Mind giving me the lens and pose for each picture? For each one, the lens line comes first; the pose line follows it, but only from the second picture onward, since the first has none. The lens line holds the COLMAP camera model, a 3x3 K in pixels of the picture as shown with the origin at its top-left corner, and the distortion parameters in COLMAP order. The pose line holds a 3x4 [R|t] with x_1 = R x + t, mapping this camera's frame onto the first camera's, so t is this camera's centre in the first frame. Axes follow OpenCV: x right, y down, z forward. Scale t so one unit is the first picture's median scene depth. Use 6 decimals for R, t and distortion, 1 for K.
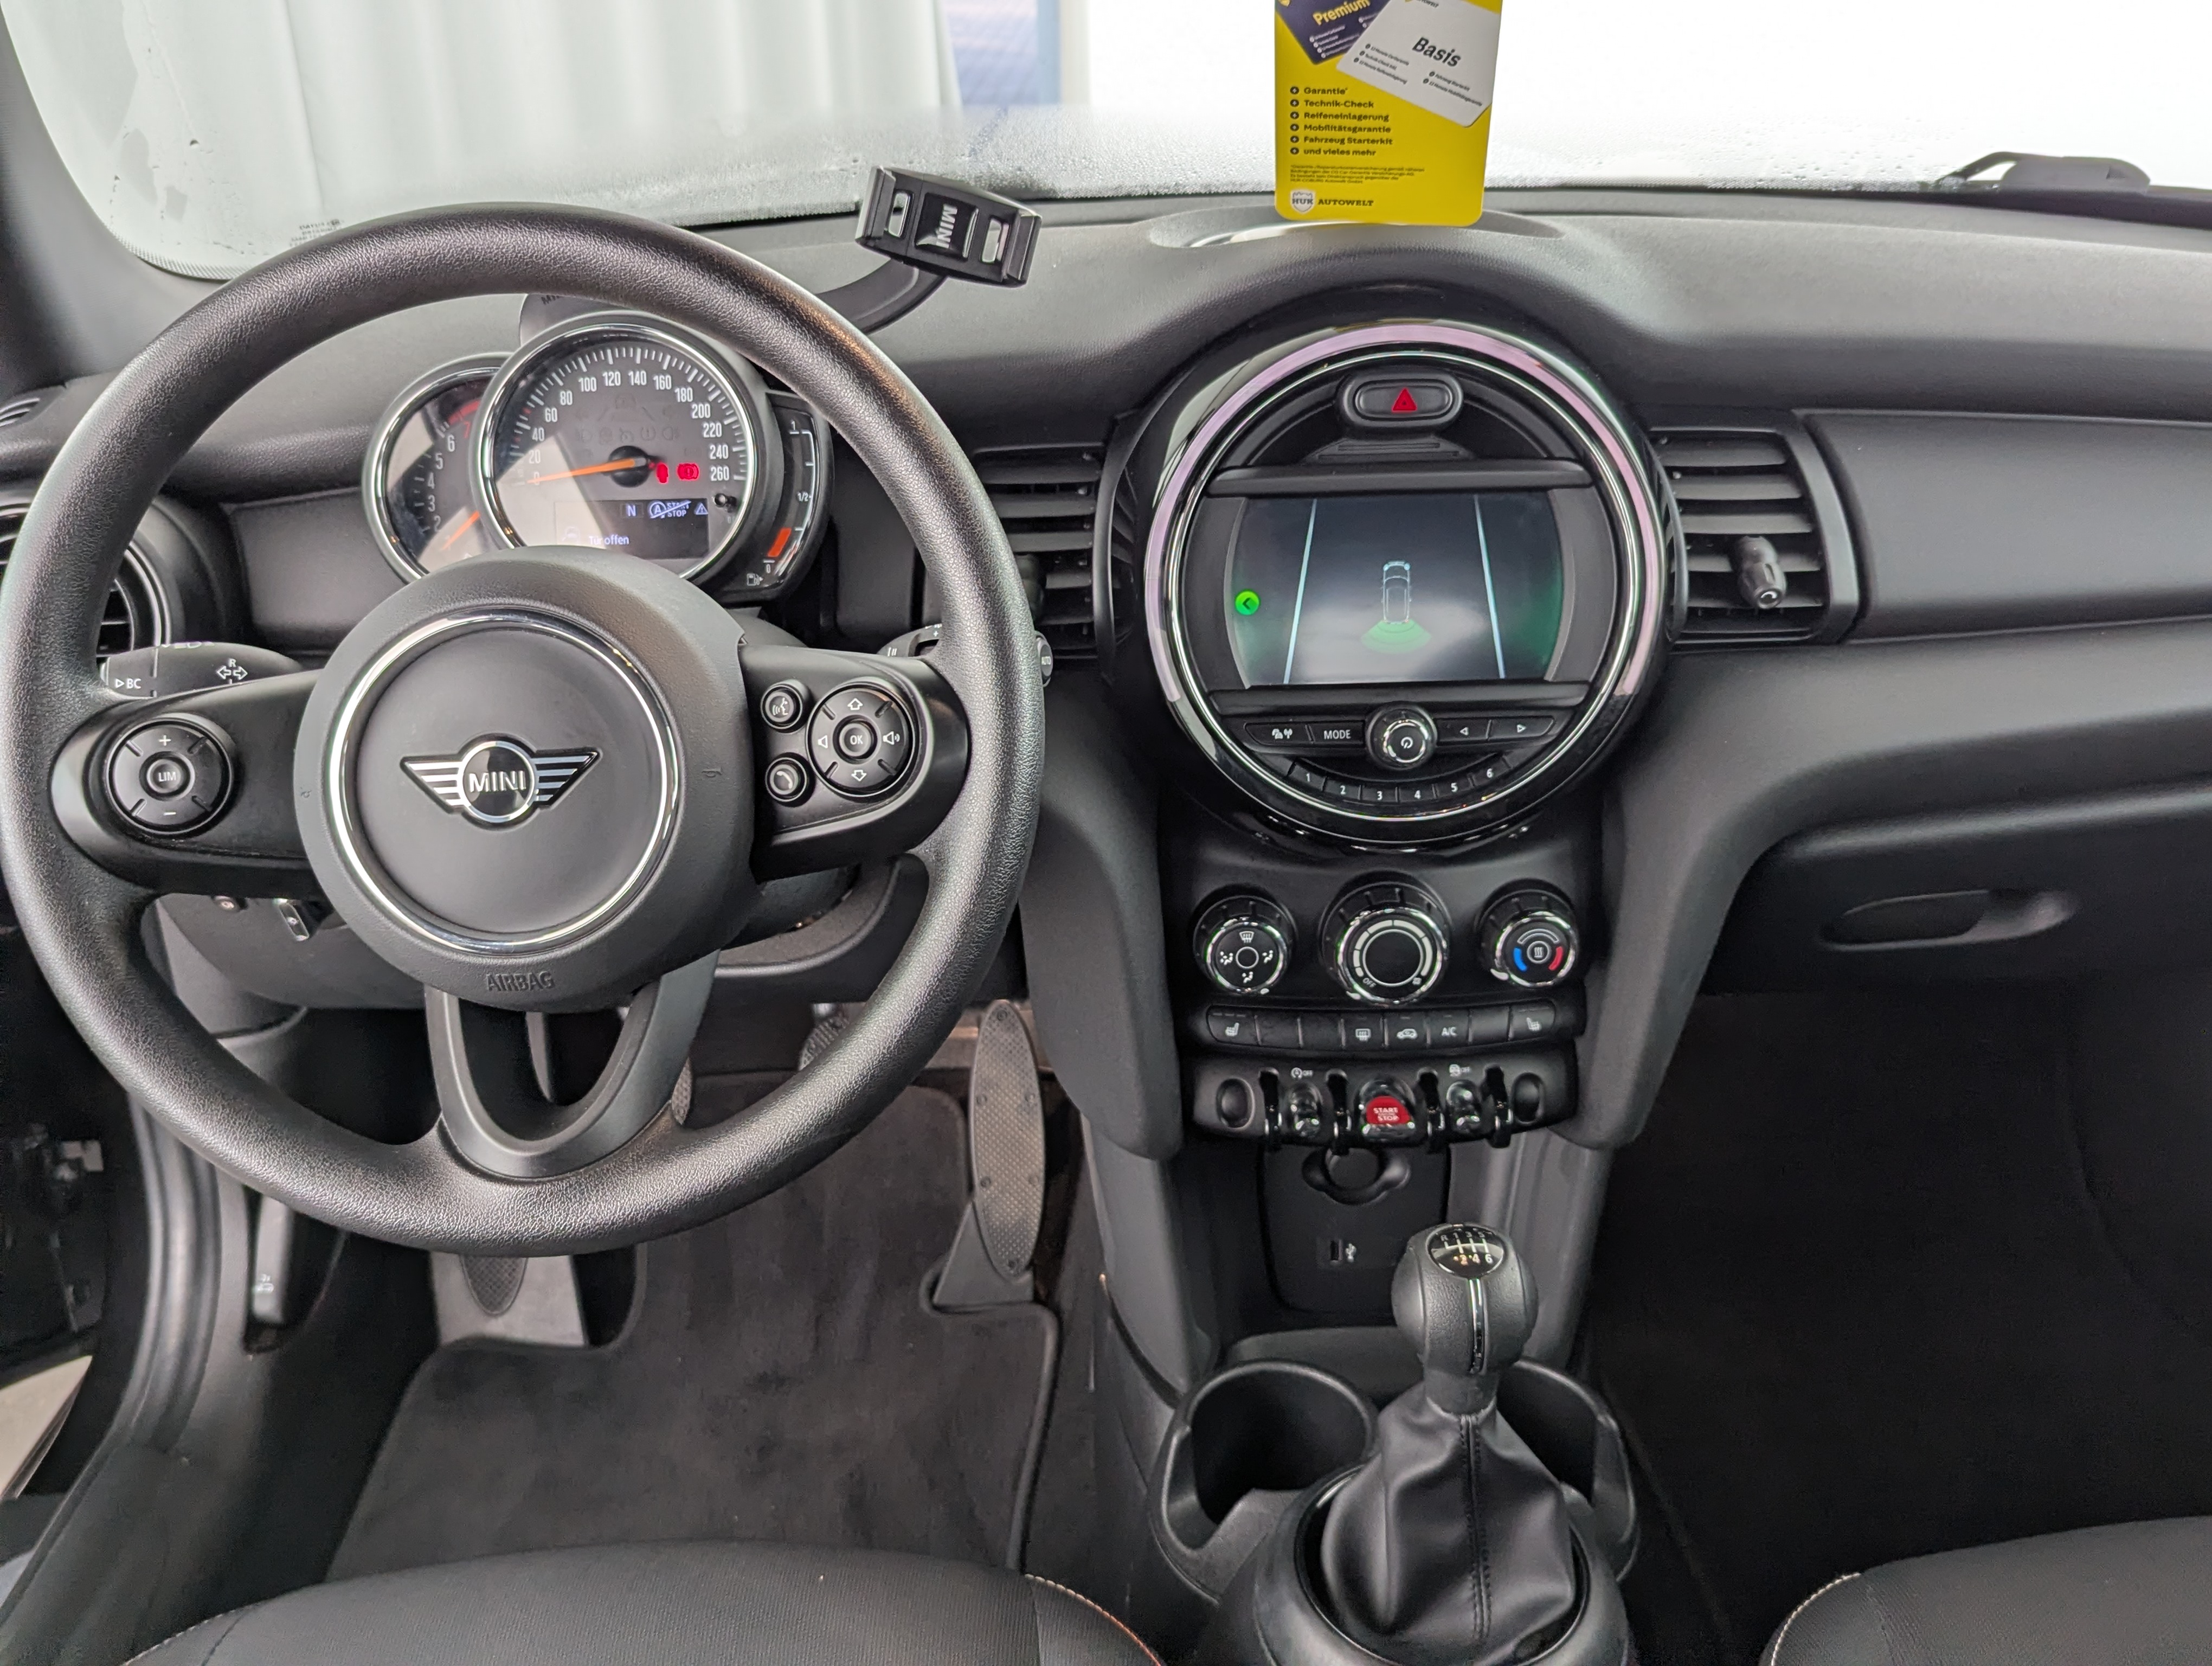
lens RADIAL K [[2036.7, 0, 1091.4], [0, 2036.7, 822.6], [0, 0, 1]] dist [0.037201, 0.000819]
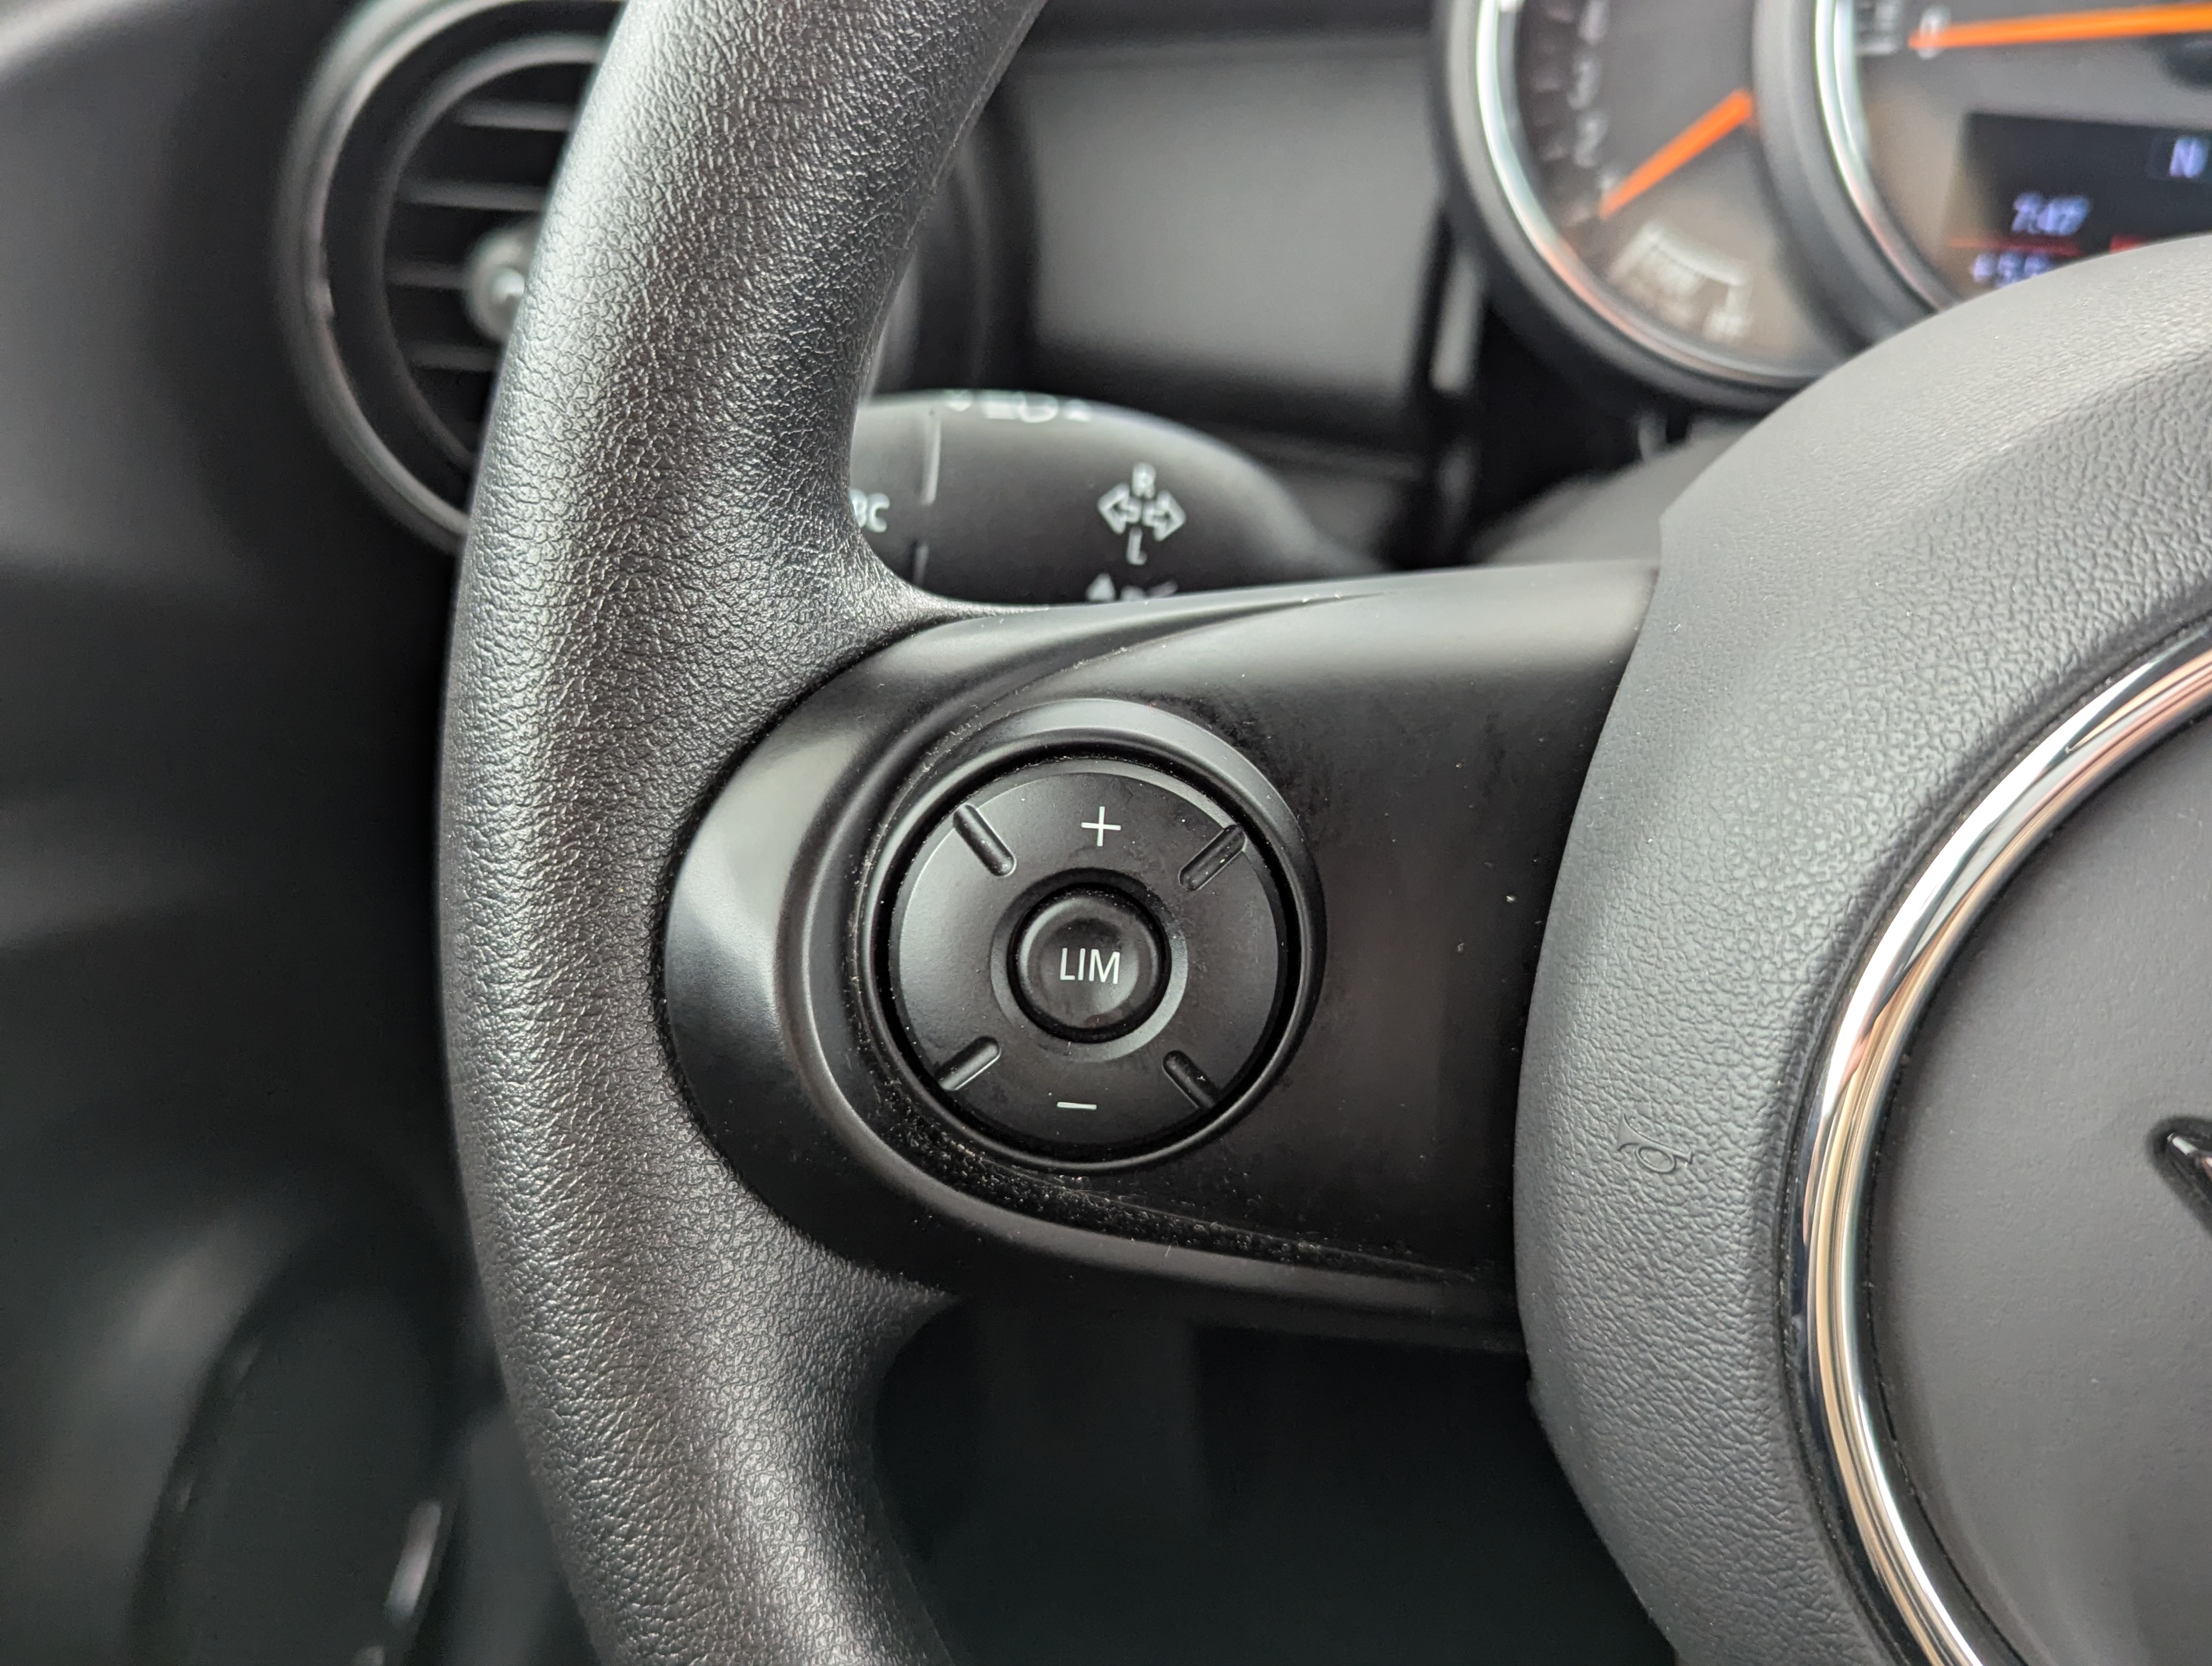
lens RADIAL K [[2067.9, 0, 1142.1], [0, 2067.9, 837.9], [0, 0, 1]] dist [0.048263, -0.008047]
pose [[0.980322, 0.160954, -0.114288, -0.339710], [-0.144874, 0.979878, 0.137299, -0.061531], [0.134087, -0.118040, 0.983914, 0.606448]]
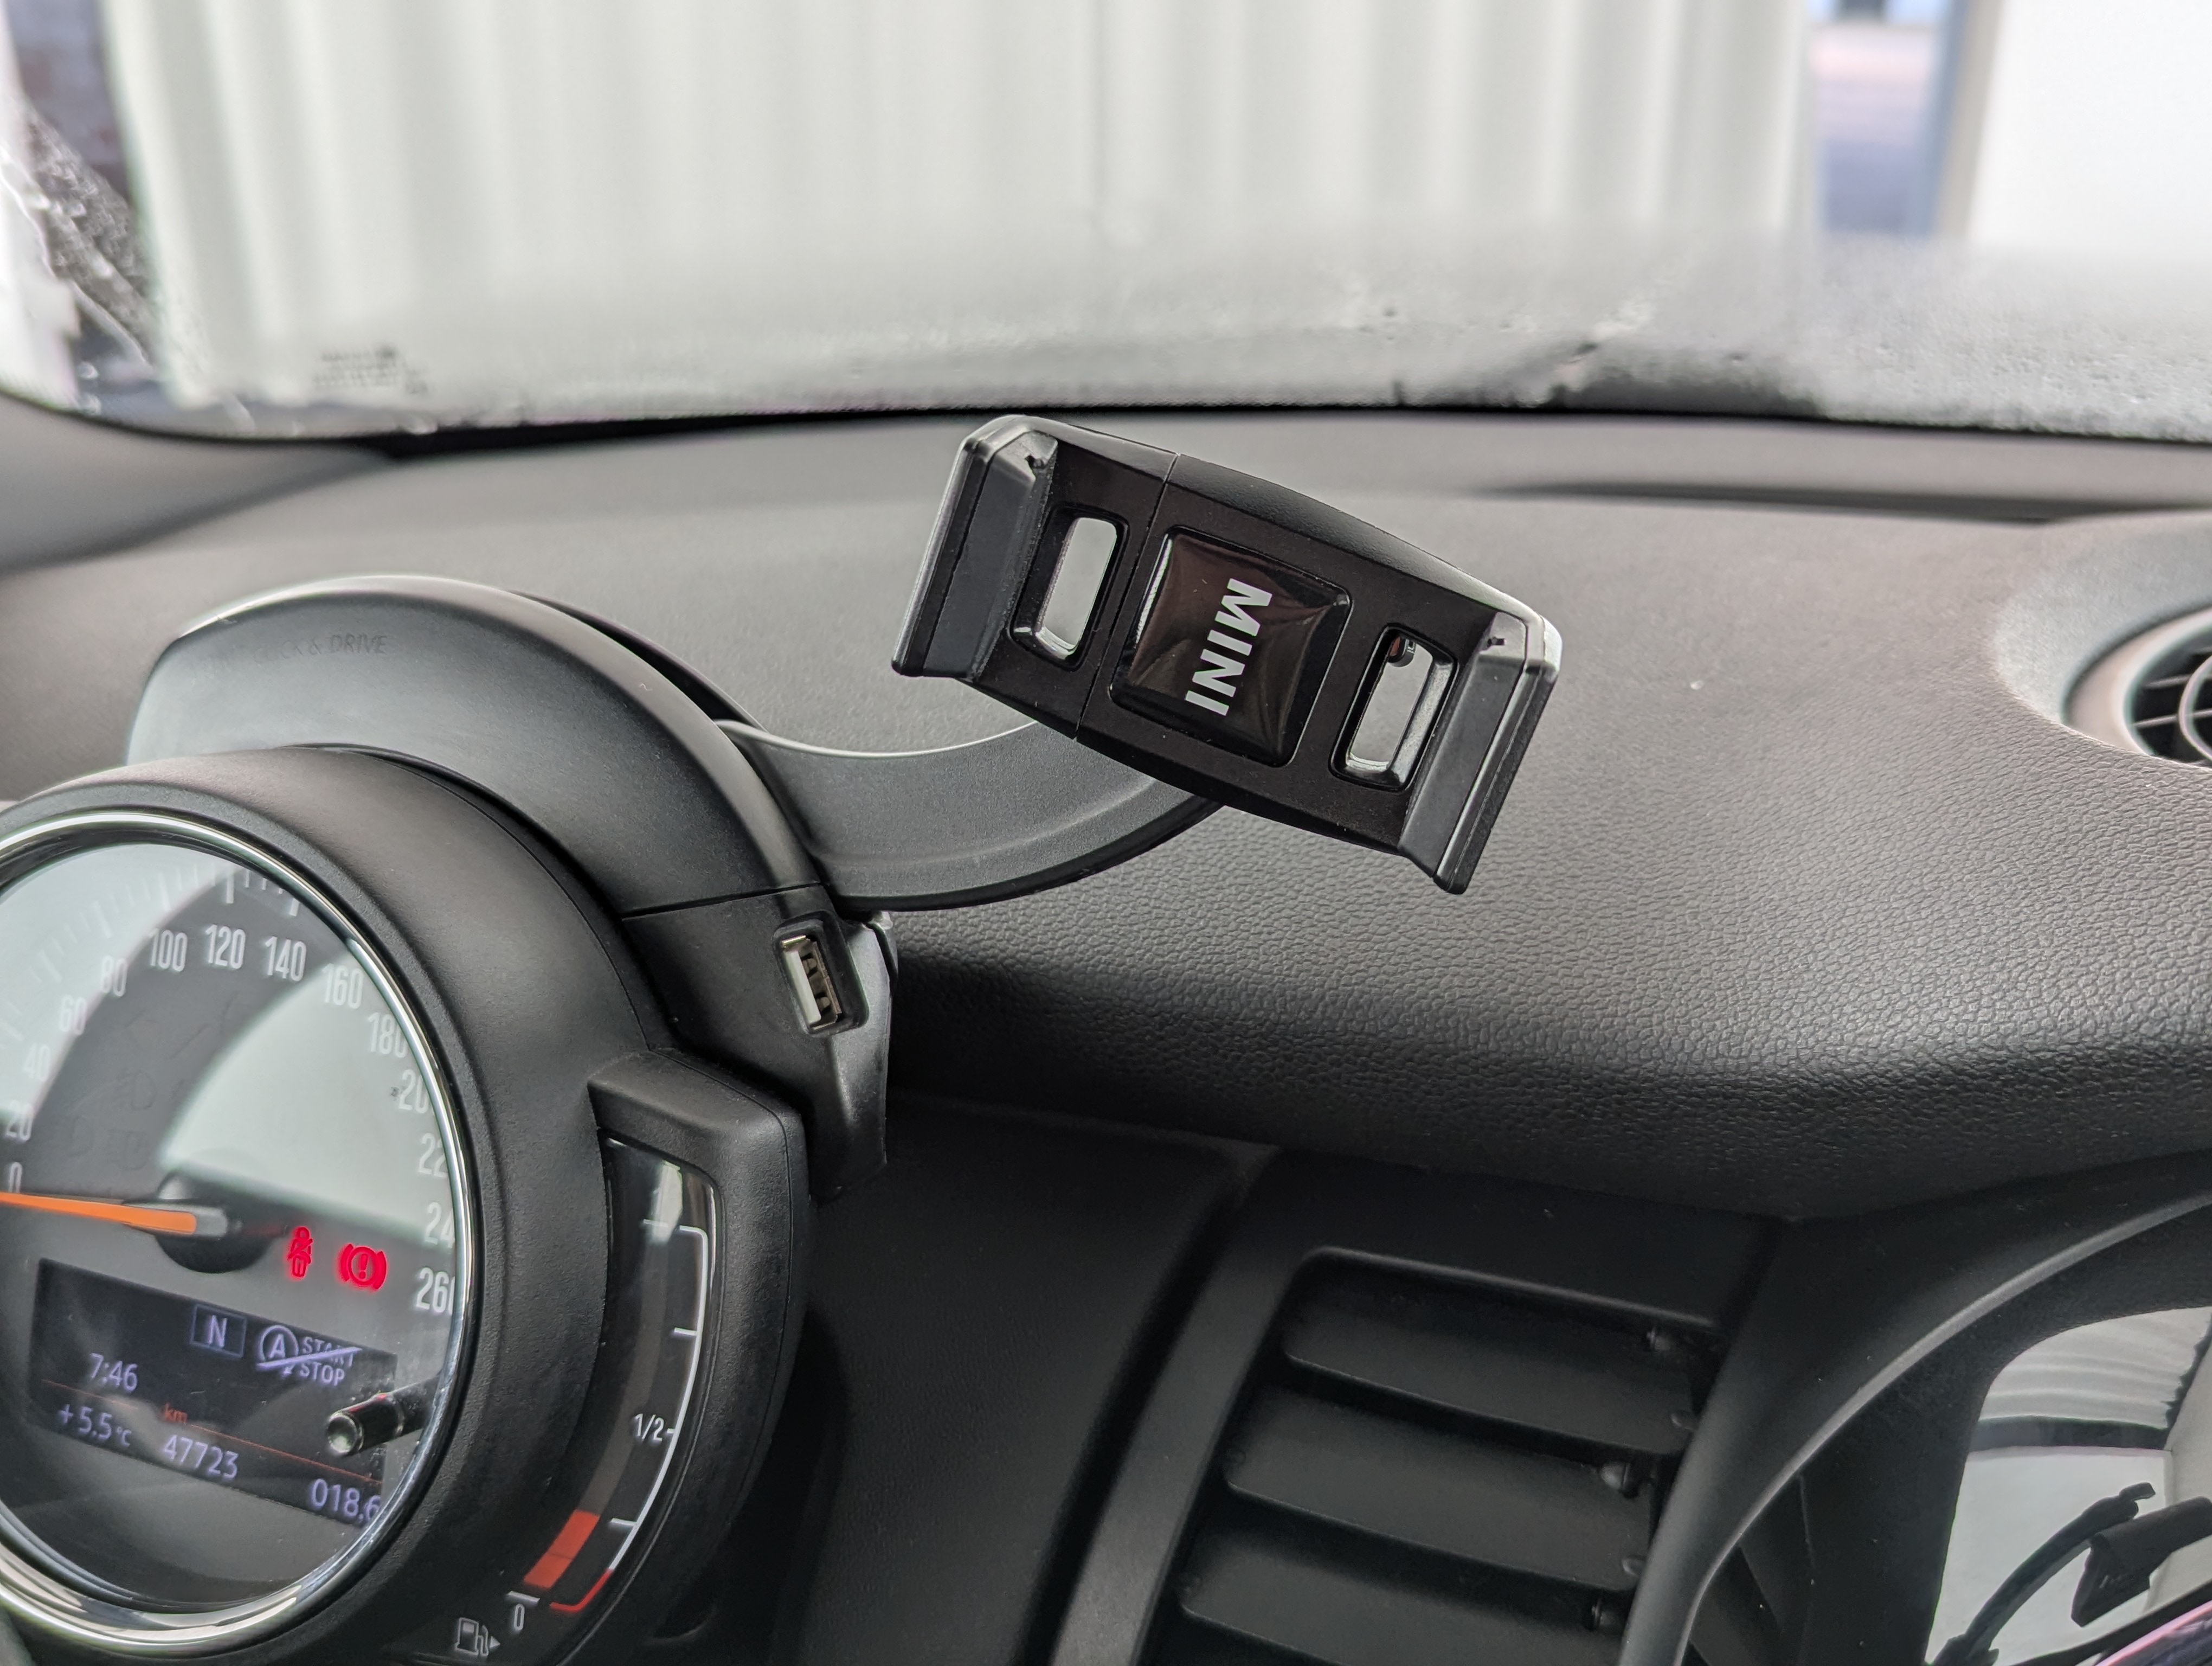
lens RADIAL K [[2023.2, 0, 1111.7], [0, 2023.2, 857.6], [0, 0, 1]] dist [0.017387, -0.004093]
pose [[0.925813, 0.173840, -0.335635, 0.012248], [-0.179040, 0.983717, 0.015647, -0.261357], [0.332890, 0.045606, 0.941862, 0.725681]]
